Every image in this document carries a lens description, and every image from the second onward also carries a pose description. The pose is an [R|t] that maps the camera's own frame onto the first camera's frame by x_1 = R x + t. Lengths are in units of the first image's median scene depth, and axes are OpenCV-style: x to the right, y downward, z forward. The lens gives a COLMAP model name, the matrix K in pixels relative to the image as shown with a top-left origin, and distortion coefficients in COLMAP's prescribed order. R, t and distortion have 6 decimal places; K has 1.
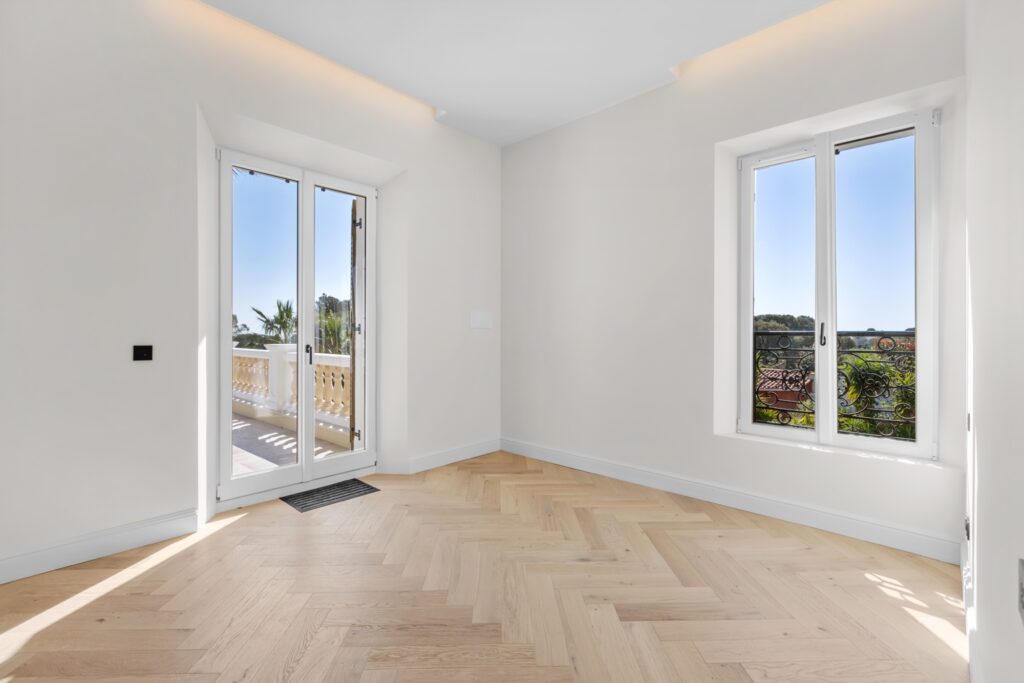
lens RADIAL K [[459.7, 0, 514.5], [0, 459.7, 341.9], [0, 0, 1]] dist [-0.001245, 0.000691]
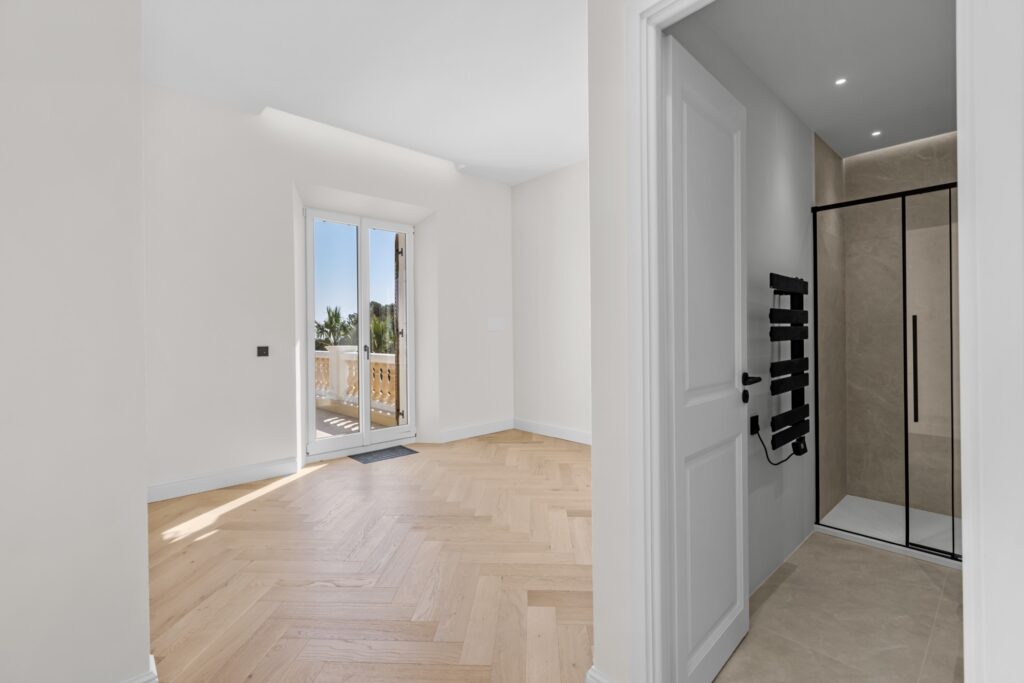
lens RADIAL K [[458.7, 0, 515.6], [0, 458.7, 346.1], [0, 0, 1]] dist [0.004765, 0.000236]
pose [[0.996750, -0.011136, -0.079789, 0.102609], [0.011743, 0.999906, 0.007139, 0.003895], [0.079702, -0.008053, 0.996786, -0.323309]]
